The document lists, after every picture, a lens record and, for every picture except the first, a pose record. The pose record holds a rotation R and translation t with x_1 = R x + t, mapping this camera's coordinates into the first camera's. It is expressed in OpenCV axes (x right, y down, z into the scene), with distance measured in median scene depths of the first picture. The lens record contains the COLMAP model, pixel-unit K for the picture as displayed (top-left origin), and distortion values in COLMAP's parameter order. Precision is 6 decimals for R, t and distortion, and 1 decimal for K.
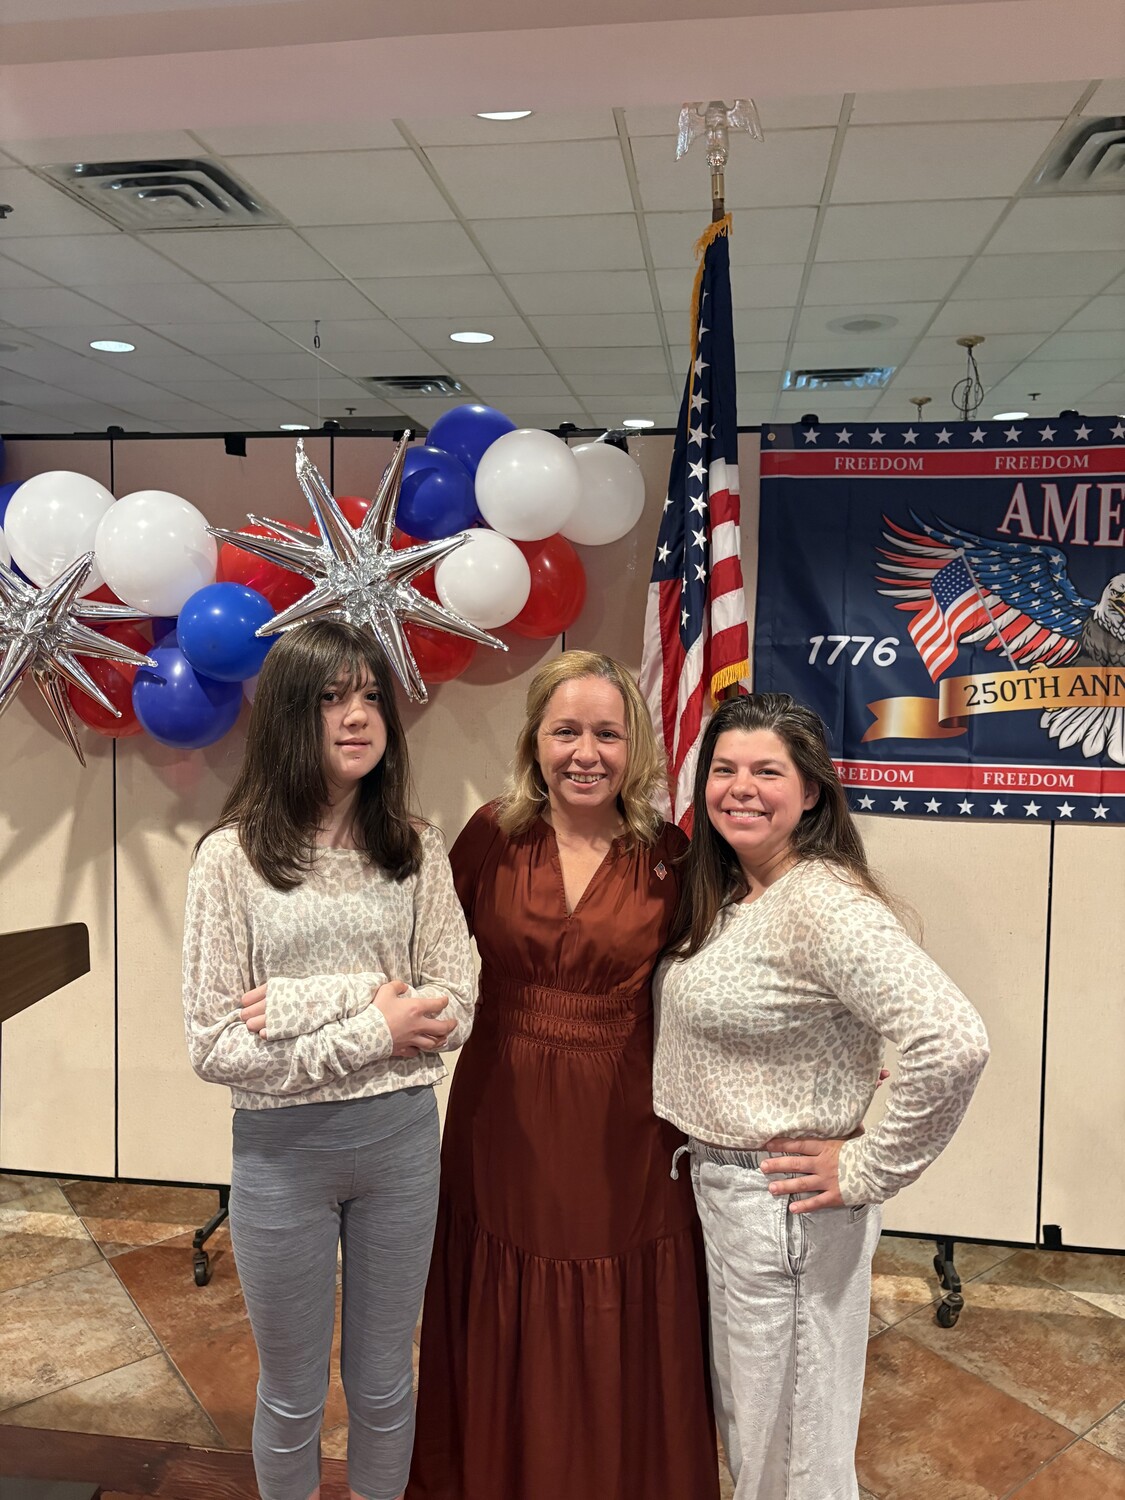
lens RADIAL K [[1147.6, 0, 562.5], [0, 1147.6, 750.0], [0, 0, 1]] dist [0.018411, -0.003027]
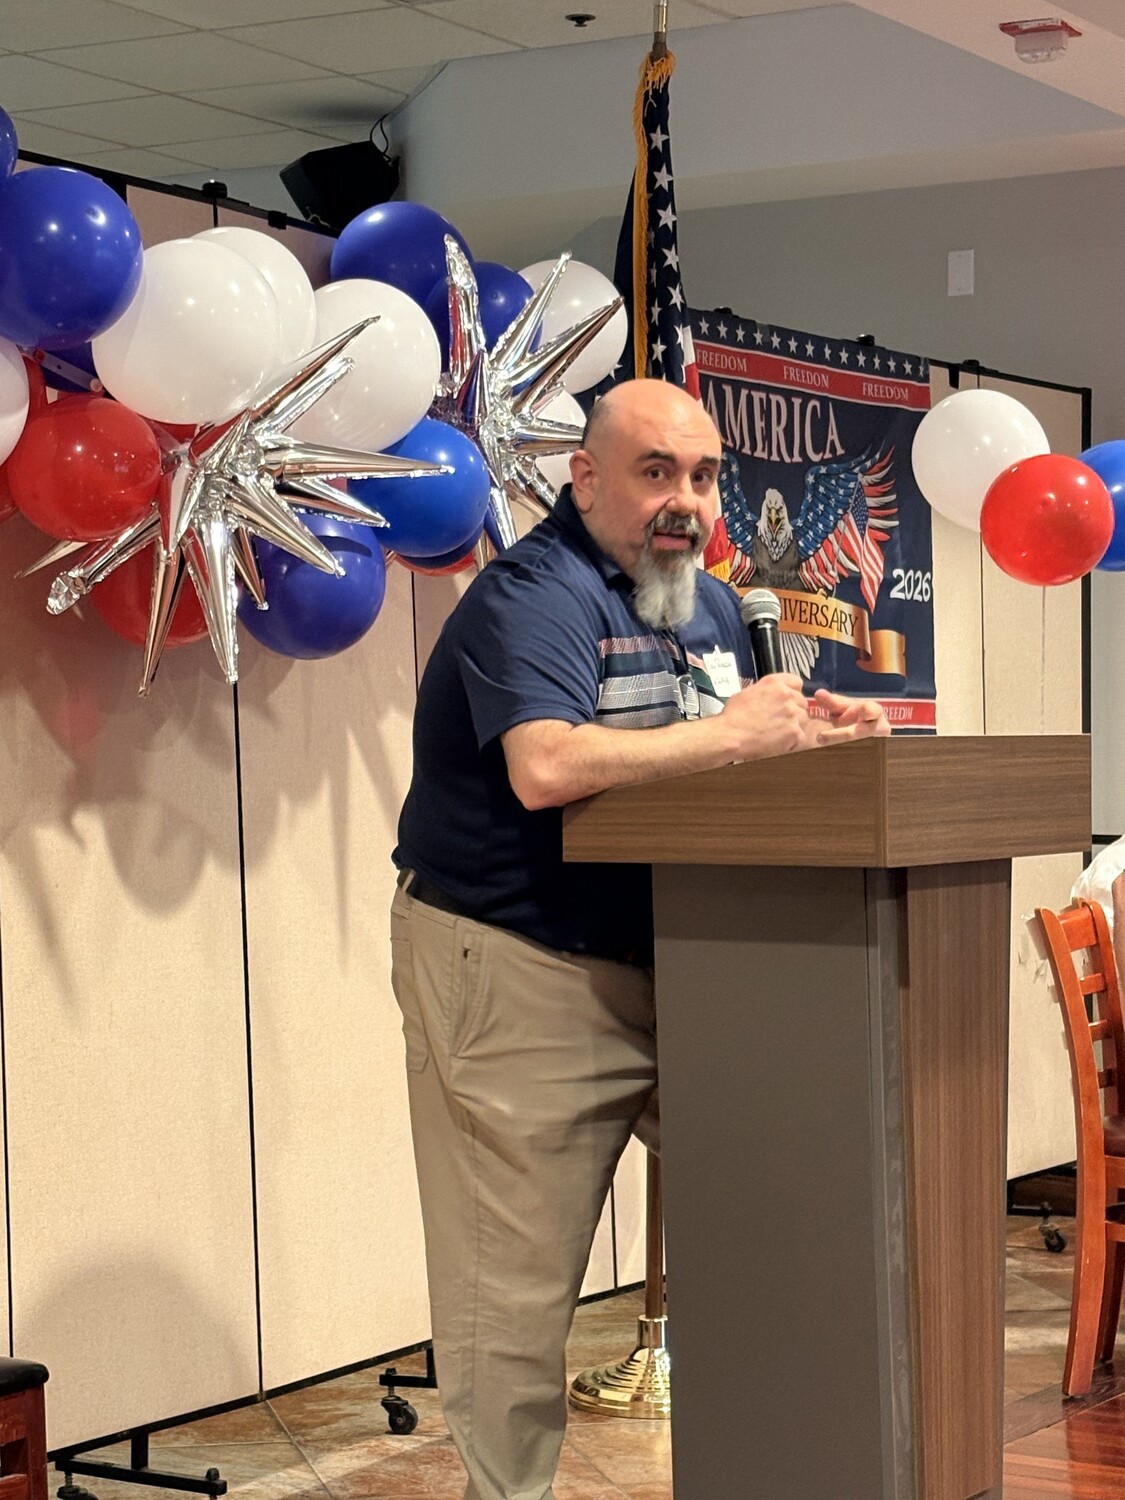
lens RADIAL K [[3215.4, 0, 556.2], [0, 3215.4, 740.7], [0, 0, 1]] dist [0.236222, -0.267355]
pose [[0.413848, -0.006668, 0.910321, -1.939983], [0.104219, 0.993746, -0.040101, 0.135021], [-0.904361, 0.111468, 0.411955, 0.103174]]
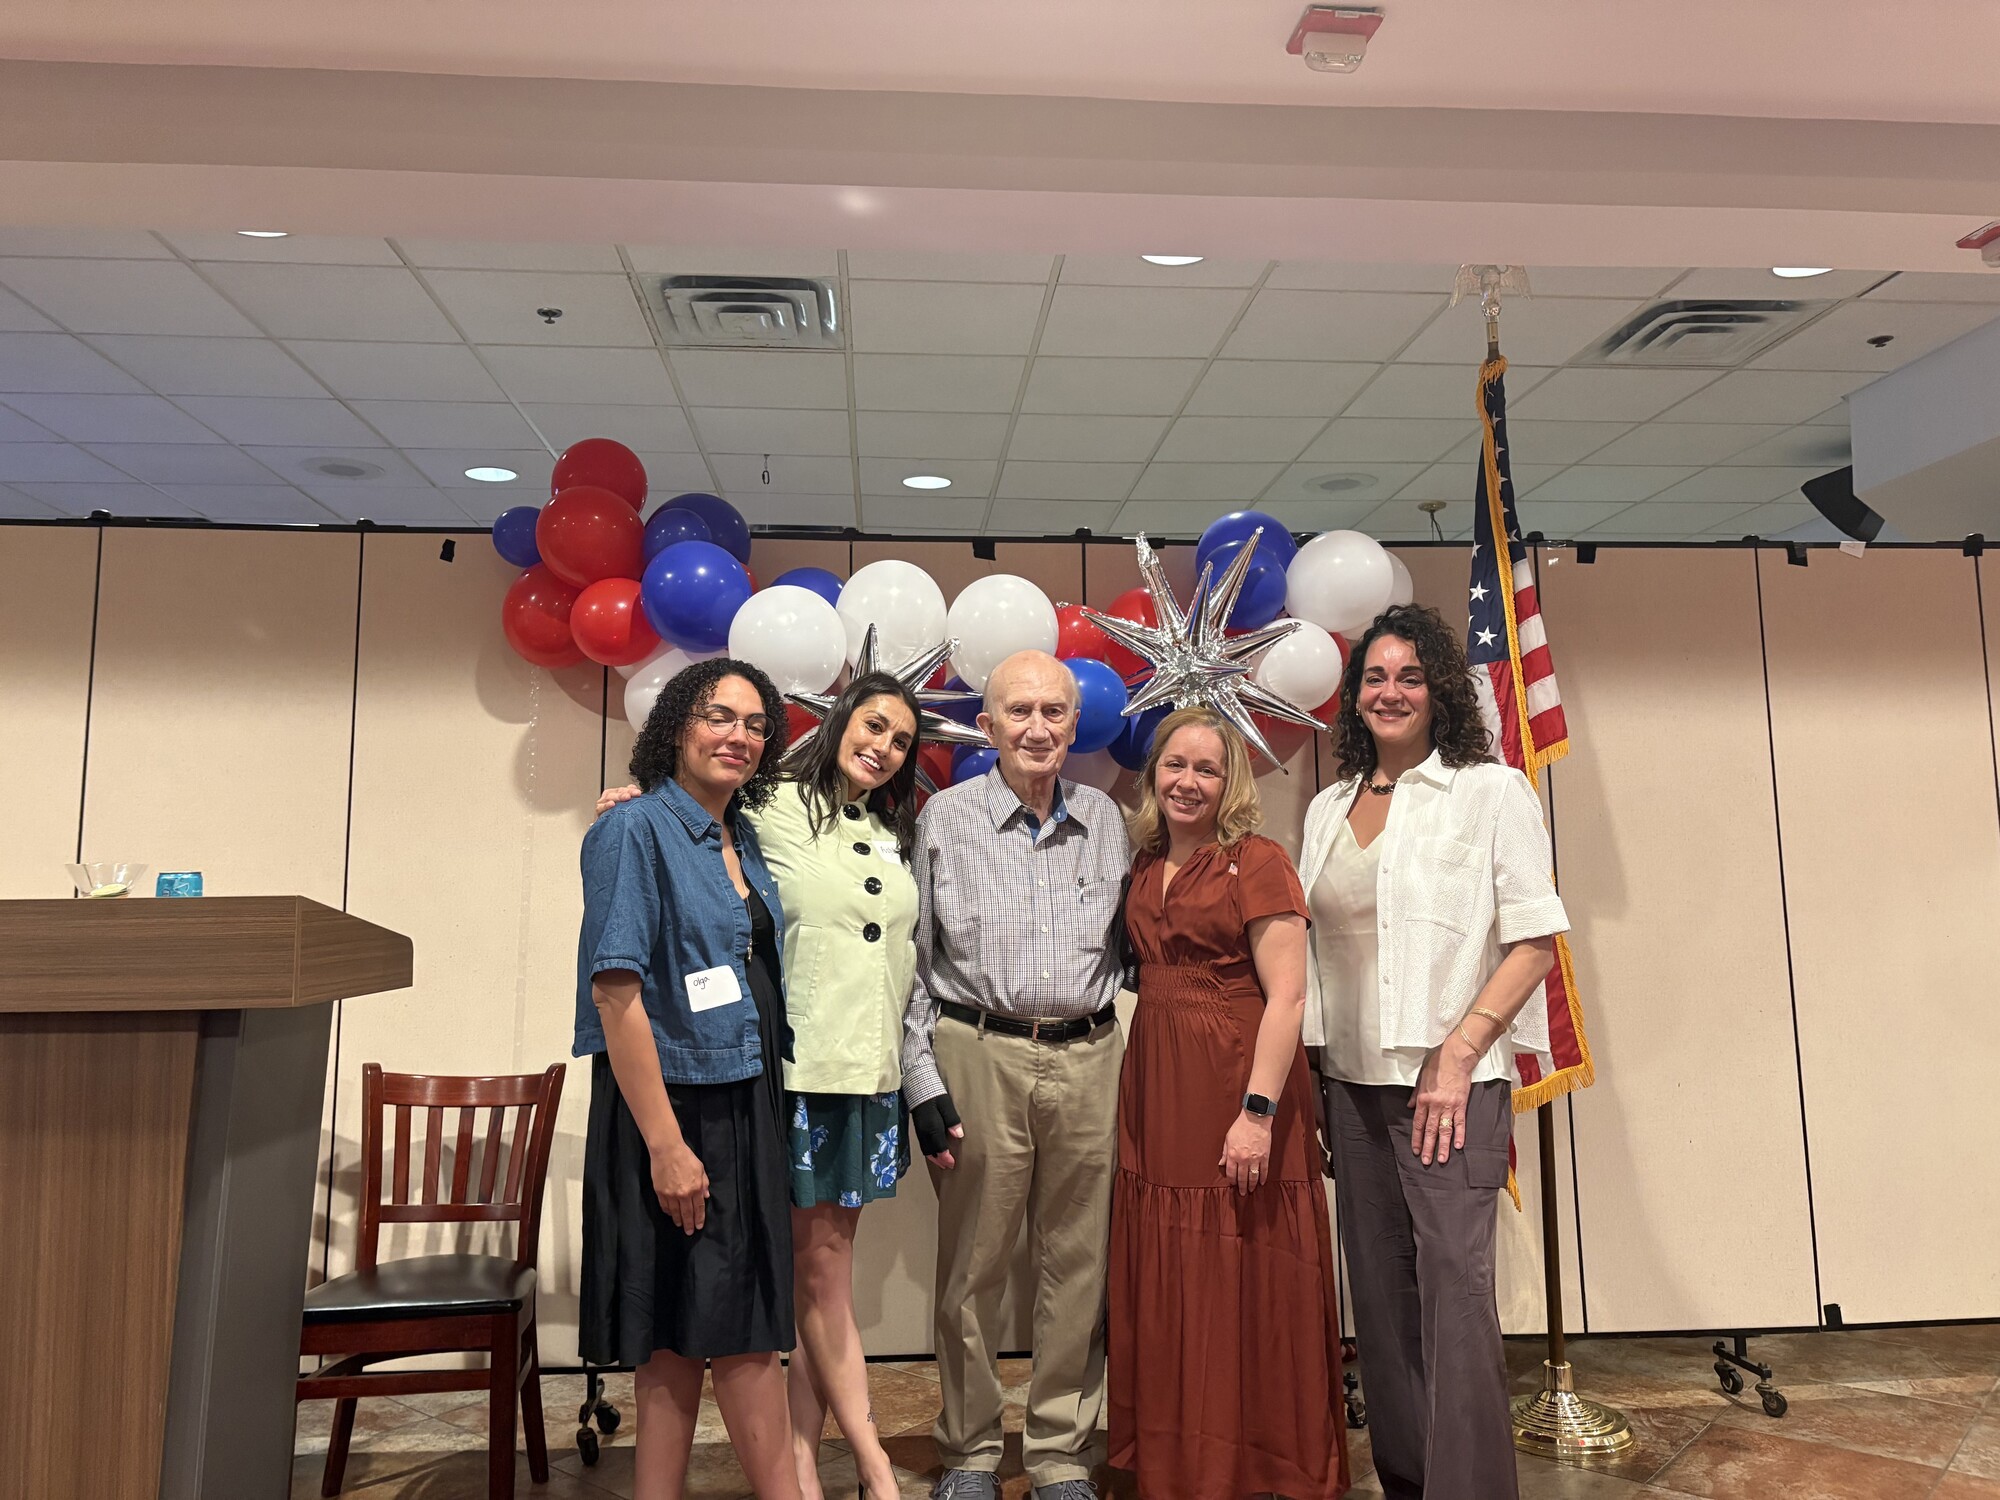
lens RADIAL K [[1530.1, 0, 1000.0], [0, 1530.1, 750.0], [0, 0, 1]] dist [0.018411, -0.003027]
pose [[0.978976, 0.003141, 0.203952, -0.583190], [0.036857, 0.980699, -0.192020, 0.171290], [-0.200619, 0.195500, 0.959964, -0.254121]]
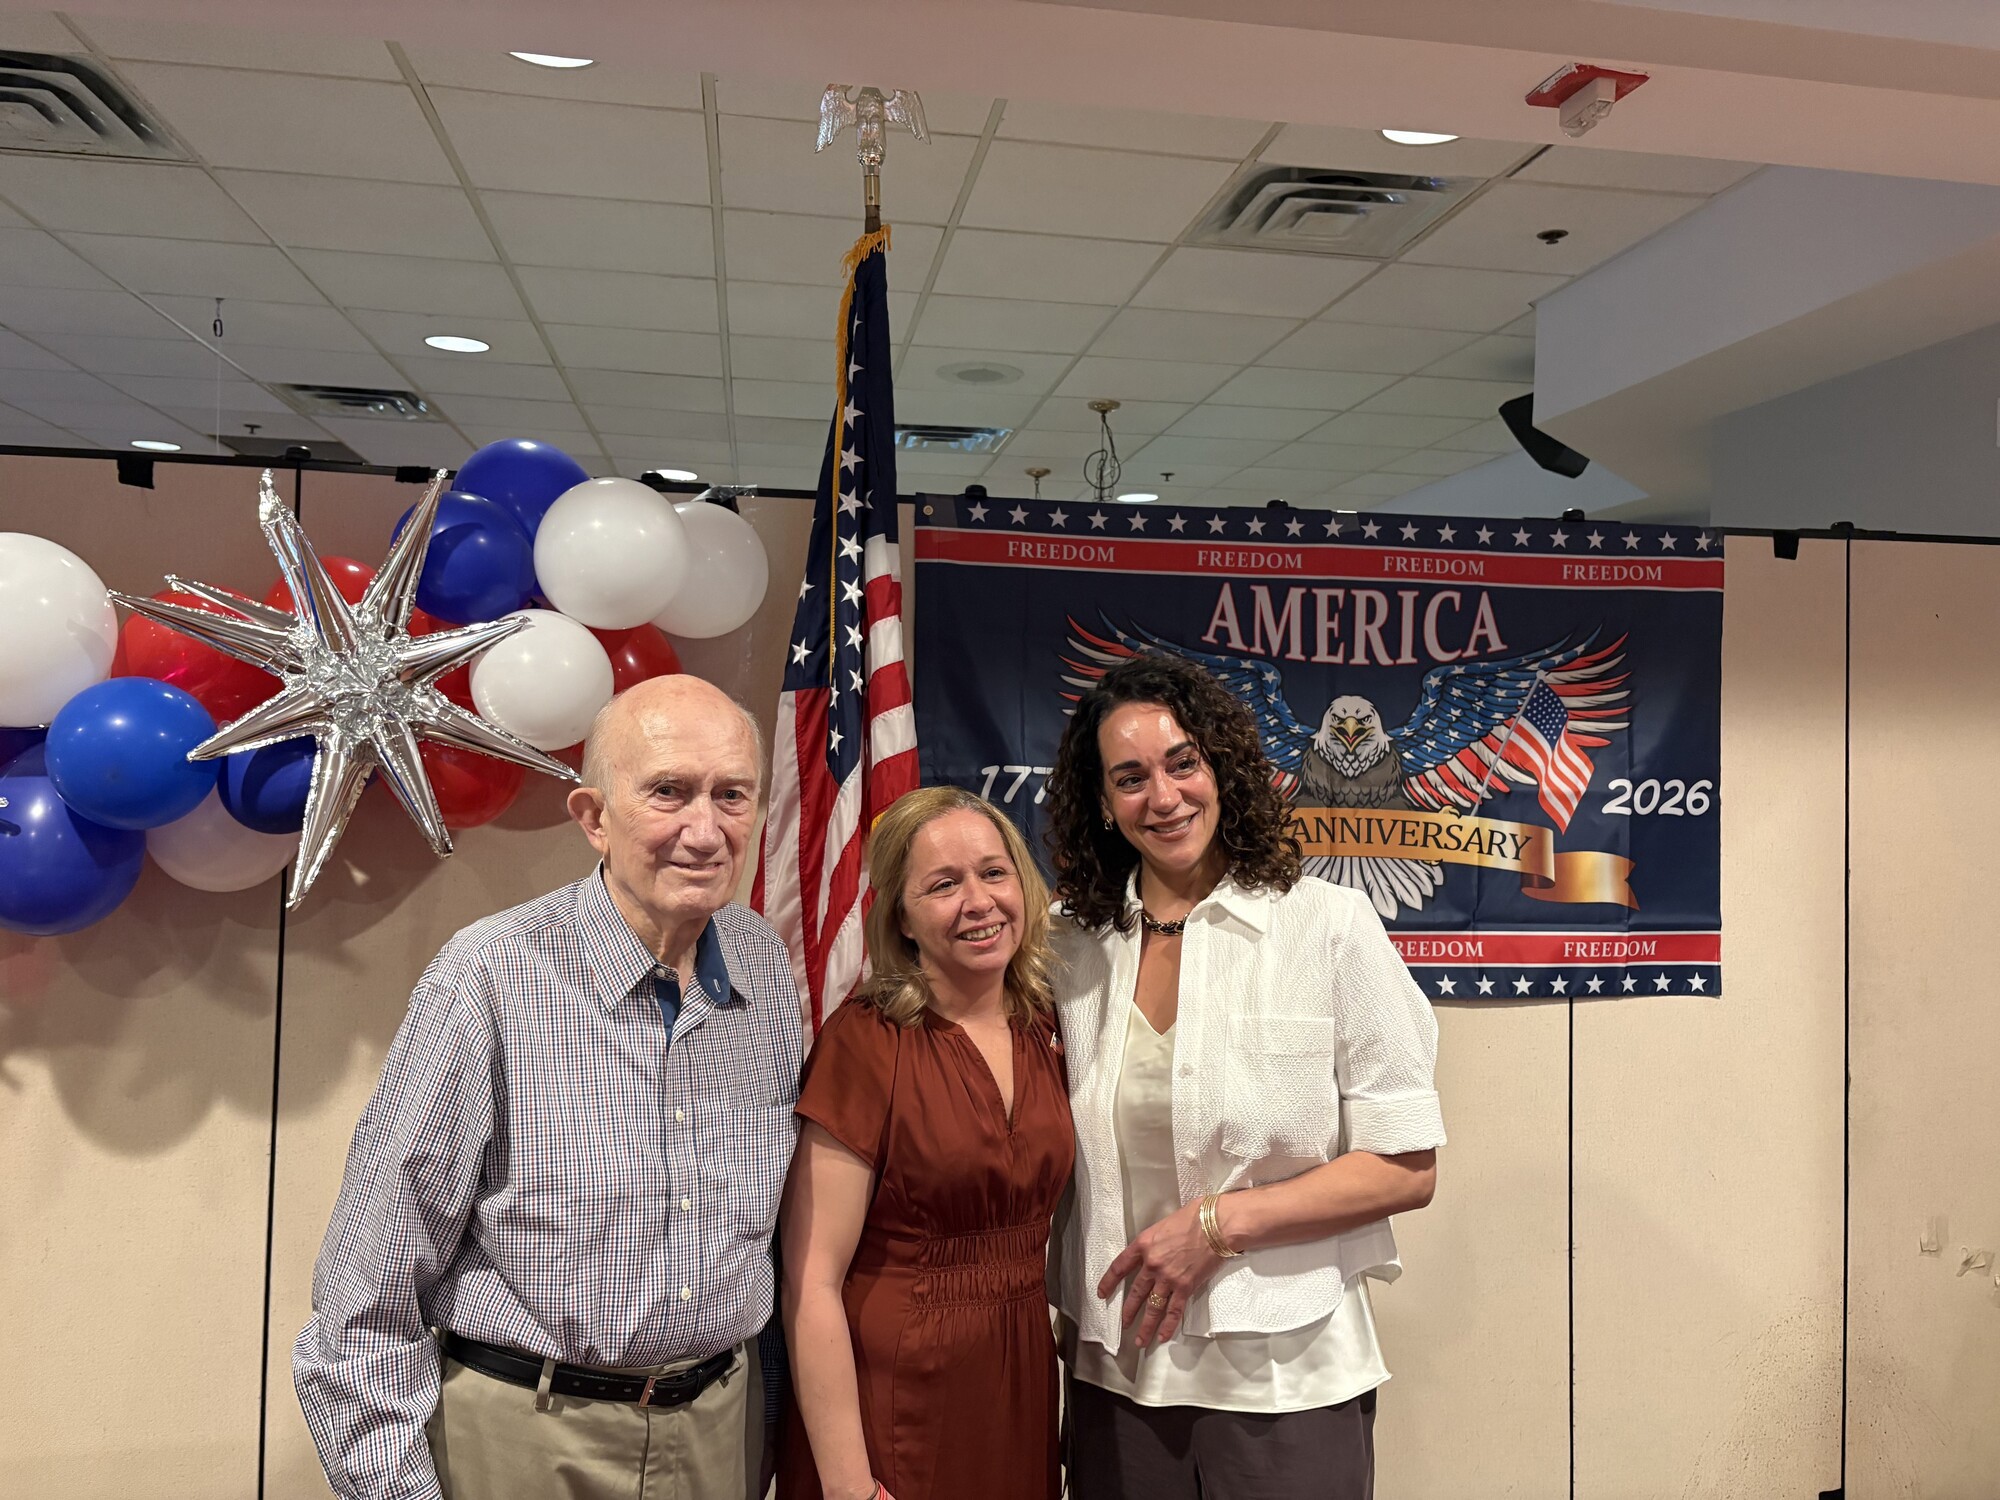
lens RADIAL K [[1548.7, 0, 1014.0], [0, 1548.7, 746.0], [0, 0, 1]] dist [0.087409, -0.123672]
pose [[0.955718, 0.013632, 0.293969, -0.070685], [0.018531, 0.994156, -0.106347, -0.001831], [-0.293701, 0.107085, 0.949880, 0.006730]]
